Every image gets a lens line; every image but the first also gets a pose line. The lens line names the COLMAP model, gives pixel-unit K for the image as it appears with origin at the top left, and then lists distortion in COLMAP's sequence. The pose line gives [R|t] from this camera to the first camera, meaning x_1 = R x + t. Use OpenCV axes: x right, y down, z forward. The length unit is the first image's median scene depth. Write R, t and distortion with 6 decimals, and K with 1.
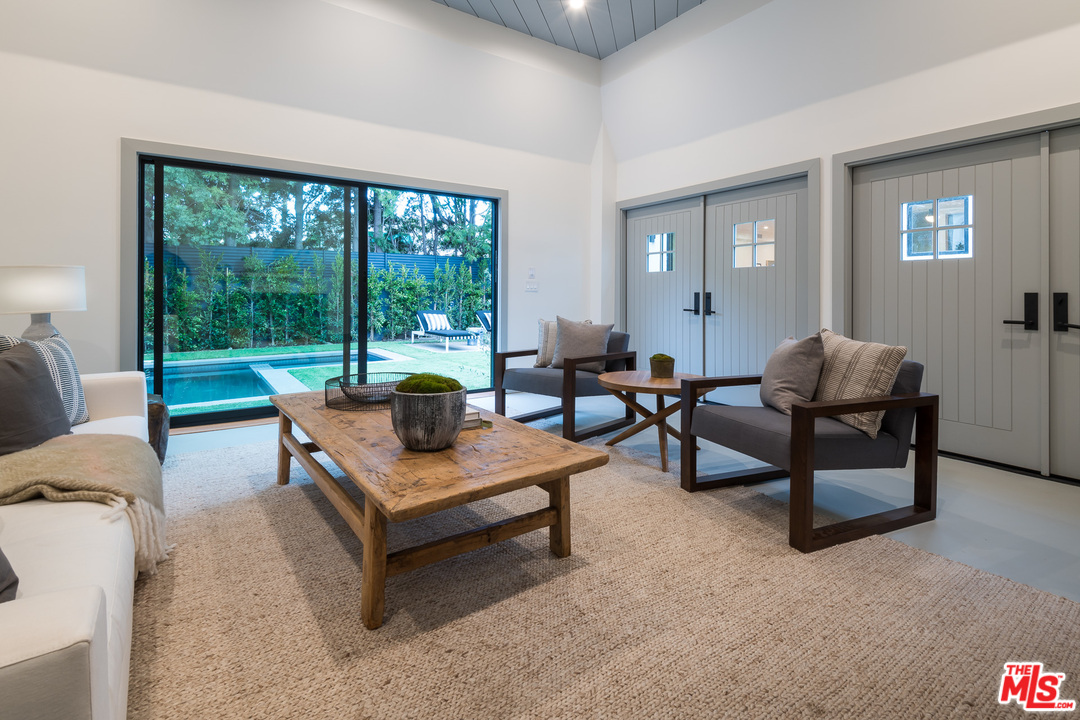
lens RADIAL K [[512.3, 0, 541.8], [0, 512.3, 287.6], [0, 0, 1]] dist [0.001407, -0.000120]
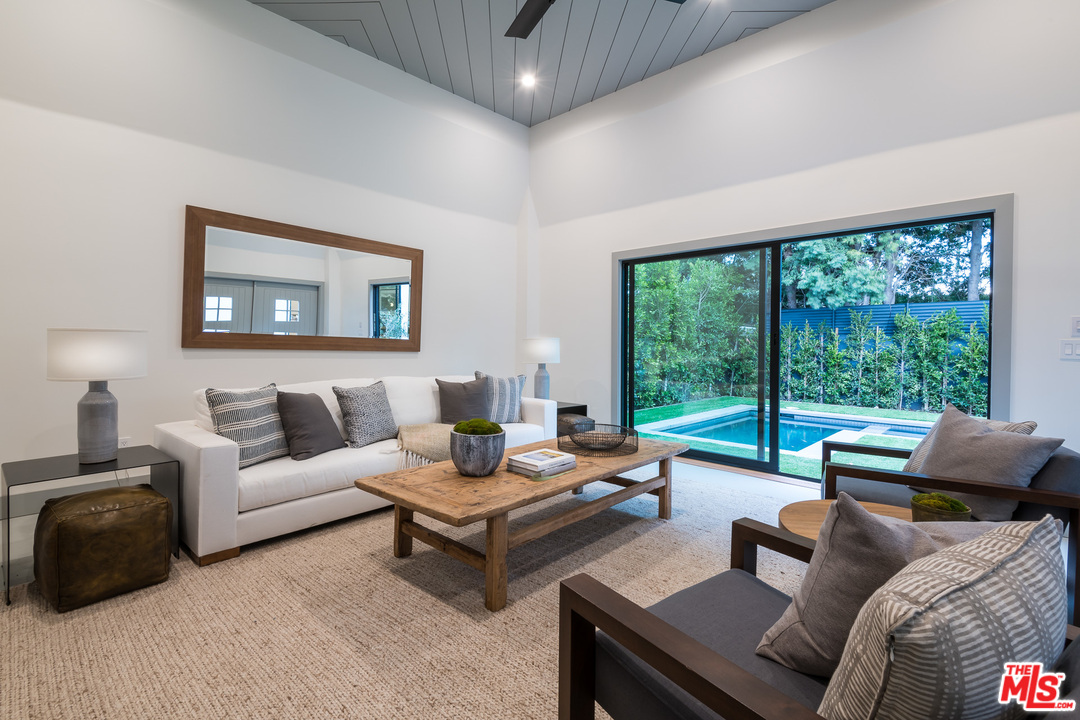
lens RADIAL K [[492.4, 0, 542.8], [0, 492.4, 354.1], [0, 0, 1]] dist [0.008298, -0.000838]
pose [[0.192593, 0.016635, -0.981138, 0.213713], [0.005287, 0.999824, 0.017990, -0.005665], [0.981265, -0.008652, 0.192471, 0.182184]]
